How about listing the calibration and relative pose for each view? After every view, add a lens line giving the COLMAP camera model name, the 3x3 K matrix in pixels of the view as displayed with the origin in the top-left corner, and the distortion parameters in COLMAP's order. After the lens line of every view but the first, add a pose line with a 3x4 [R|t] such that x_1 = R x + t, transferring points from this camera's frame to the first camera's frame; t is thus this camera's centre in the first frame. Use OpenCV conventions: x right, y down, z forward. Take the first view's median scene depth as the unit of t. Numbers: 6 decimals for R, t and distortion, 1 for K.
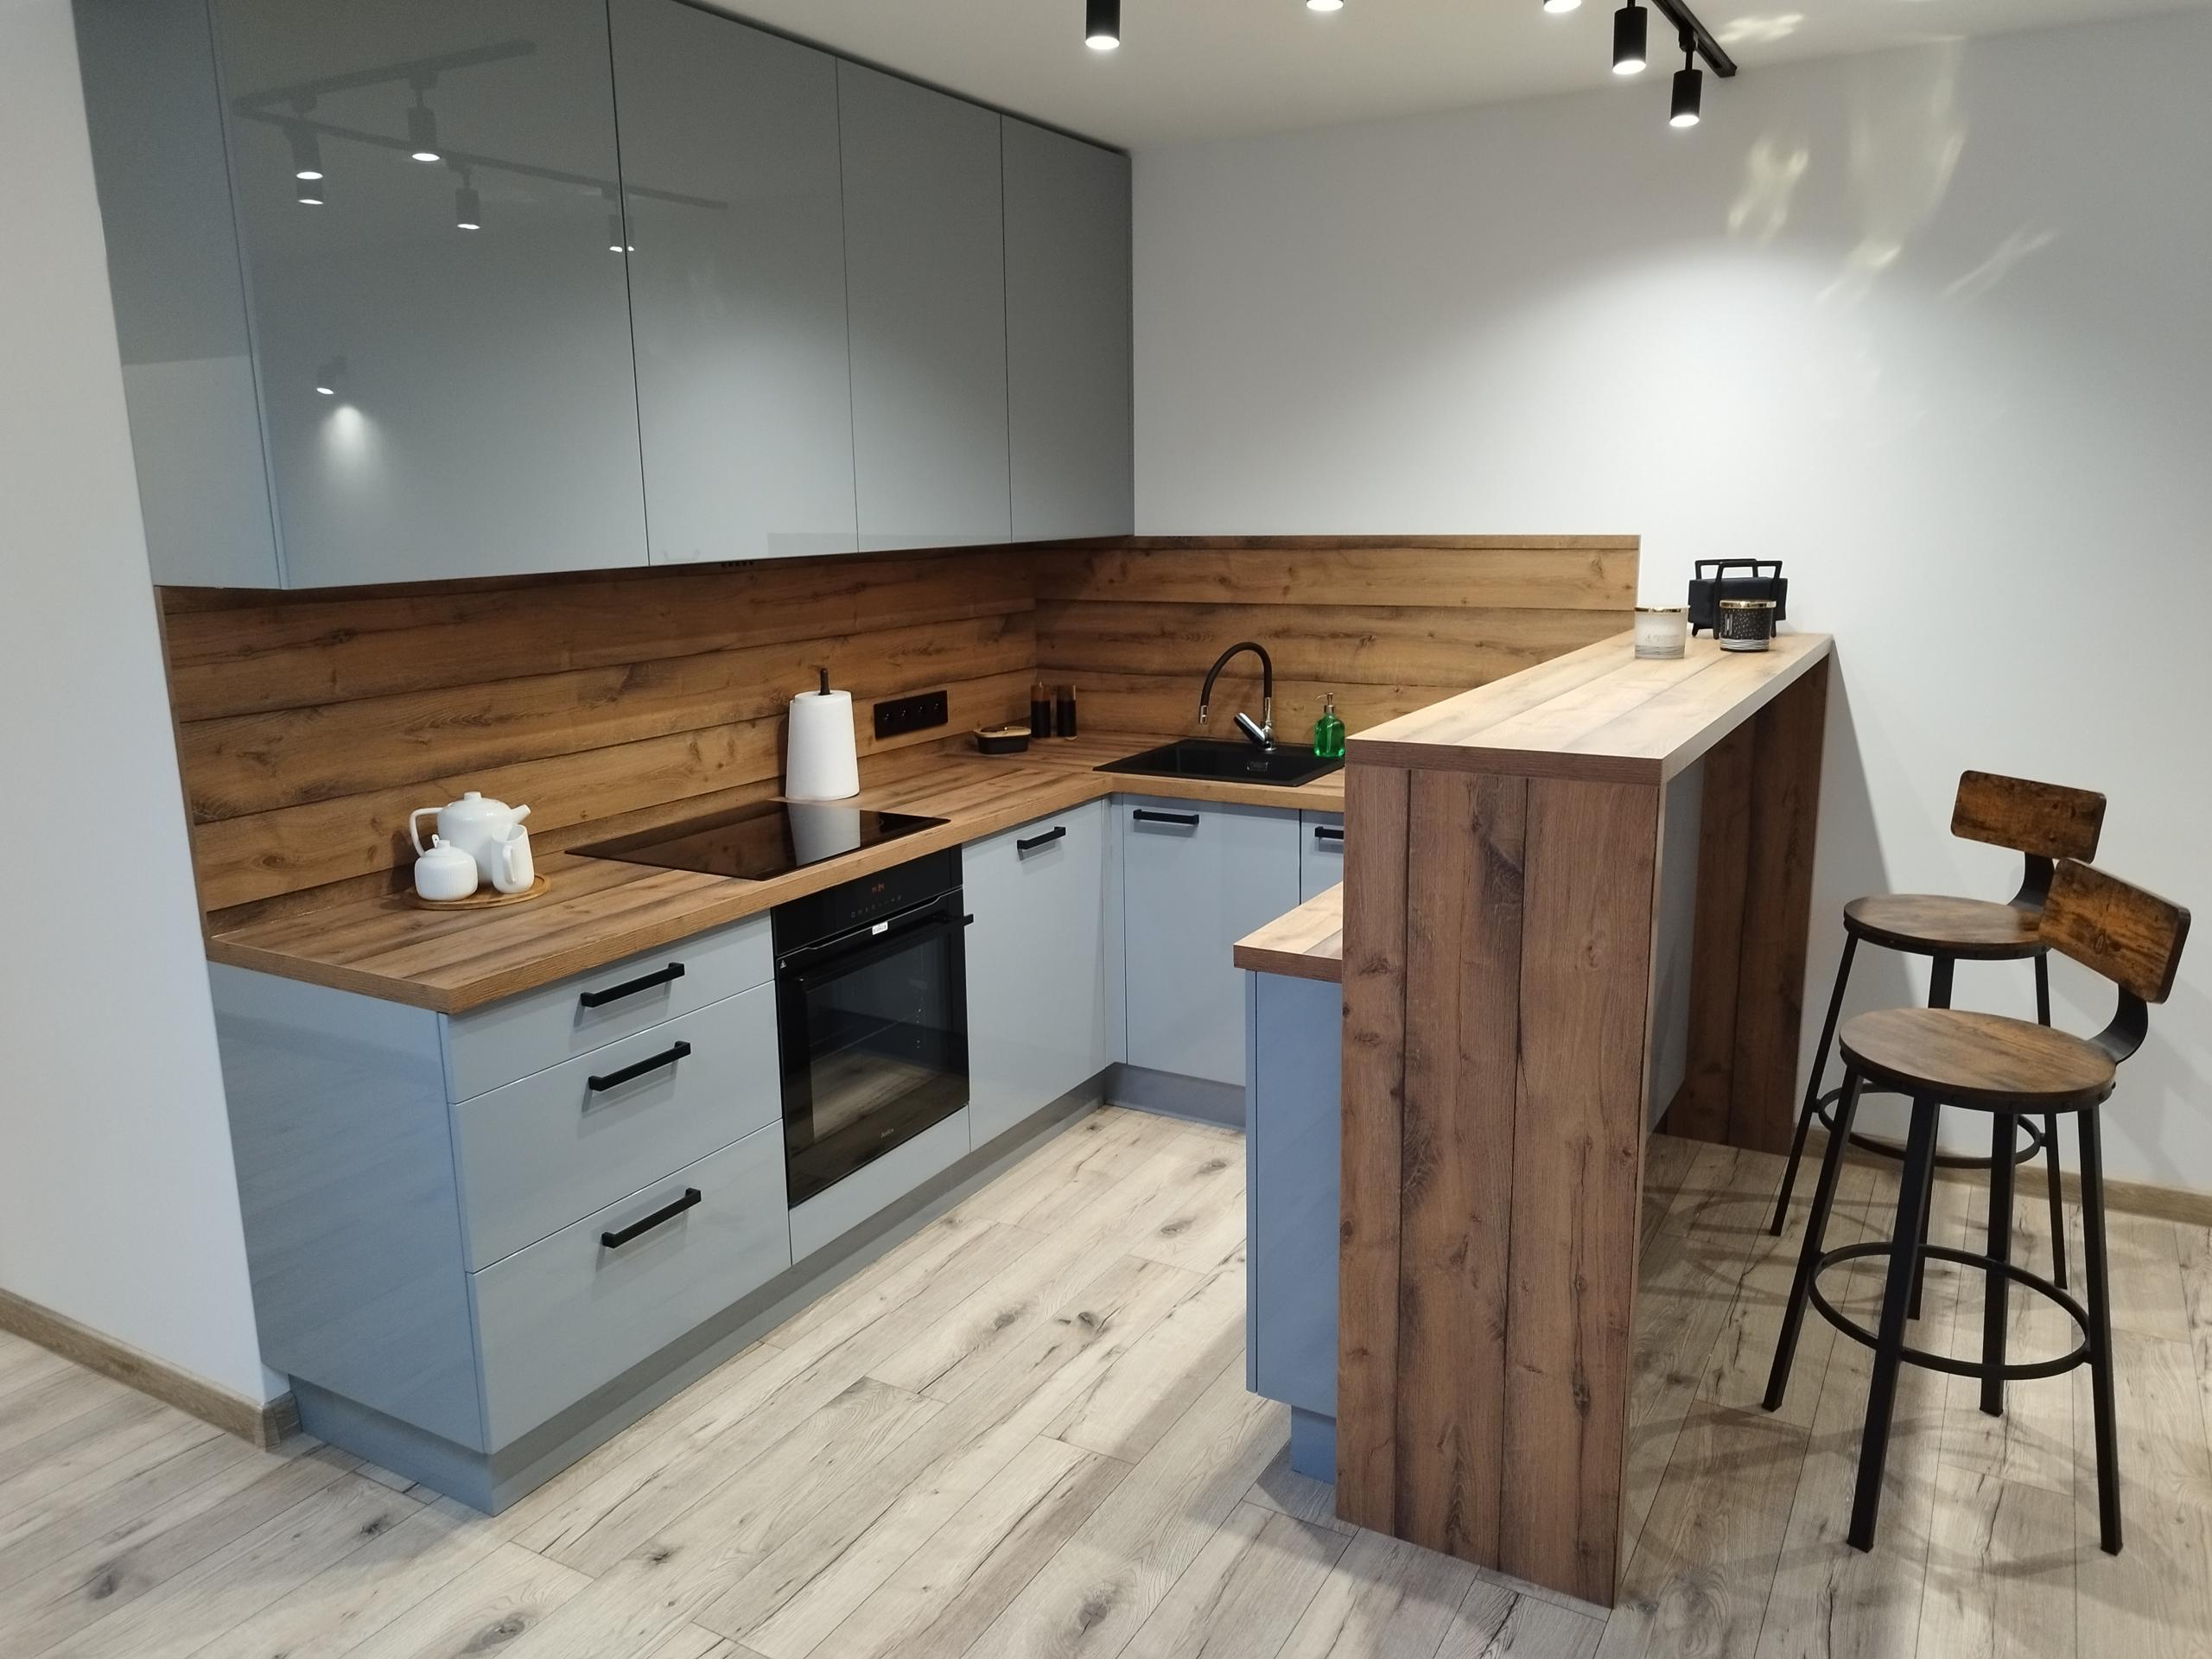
lens RADIAL K [[1578.3, 0, 1107.3], [0, 1578.3, 832.6], [0, 0, 1]] dist [0.008678, 0.016858]
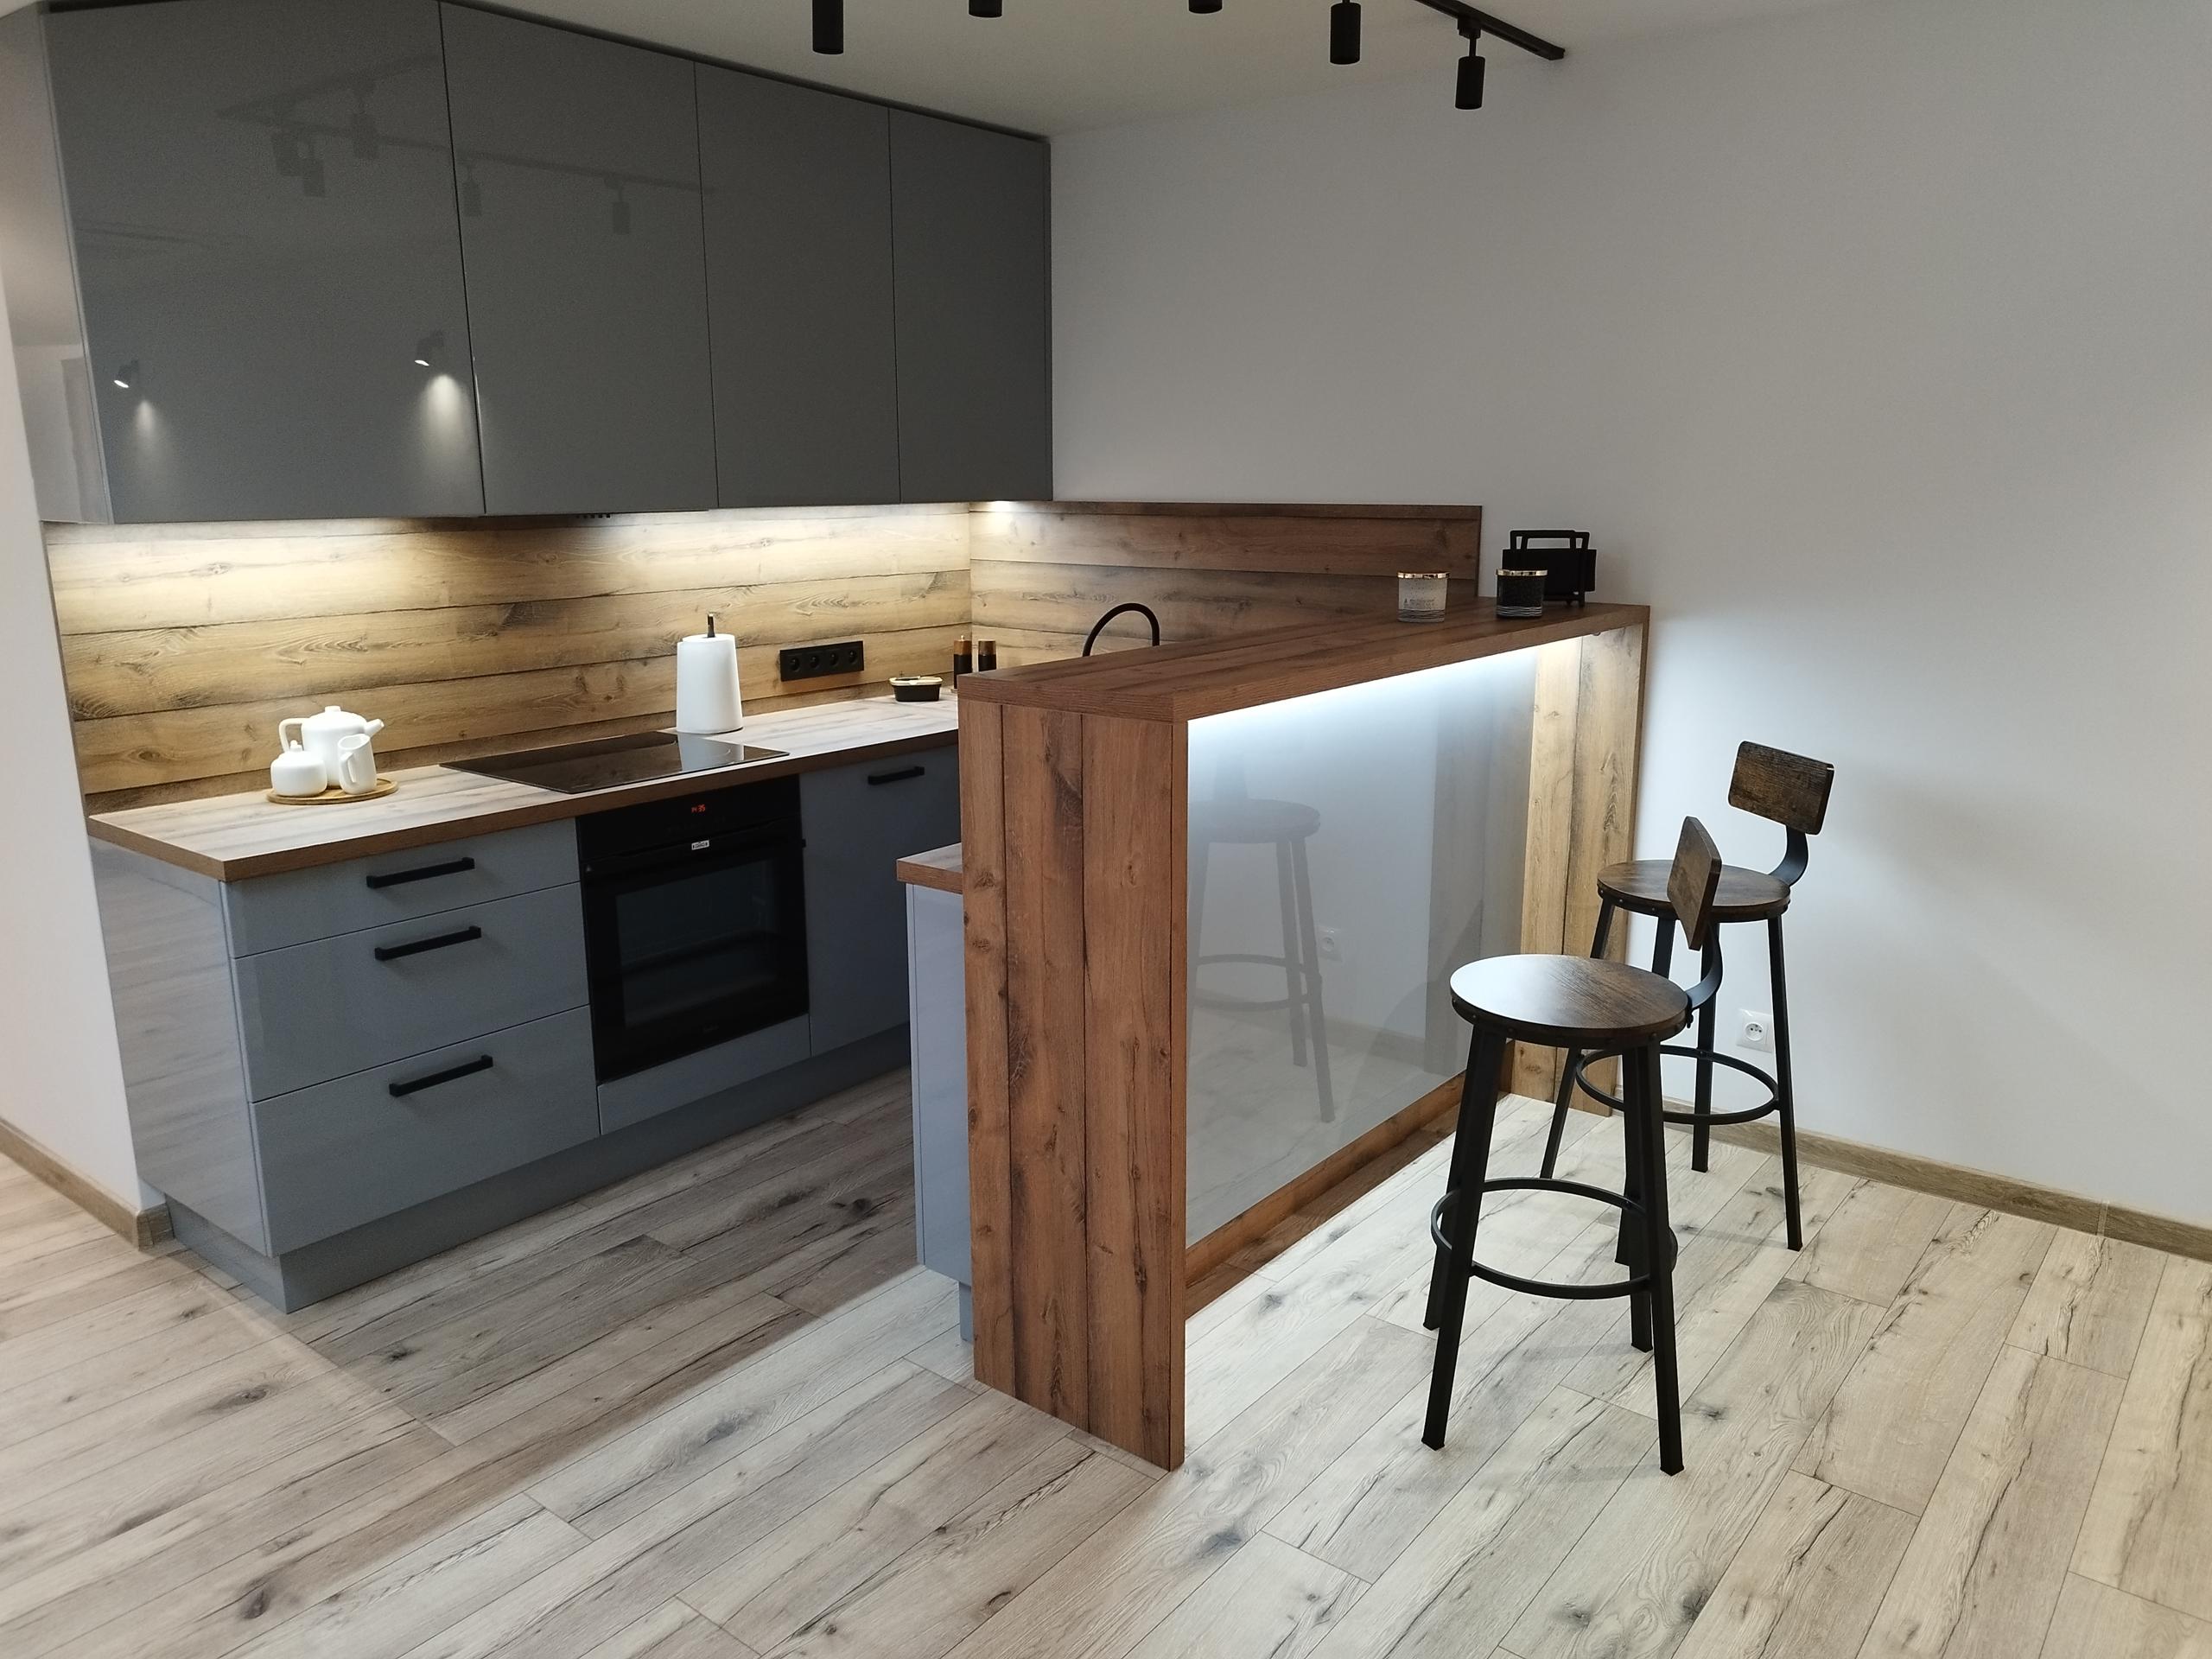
lens RADIAL K [[1585.5, 0, 1114.8], [0, 1585.5, 823.8], [0, 0, 1]] dist [0.031214, -0.003433]
pose [[0.988283, 0.044242, -0.146080, 0.367197], [-0.042958, 0.999006, 0.011940, 0.023544], [0.146463, -0.005525, 0.989201, -0.088057]]
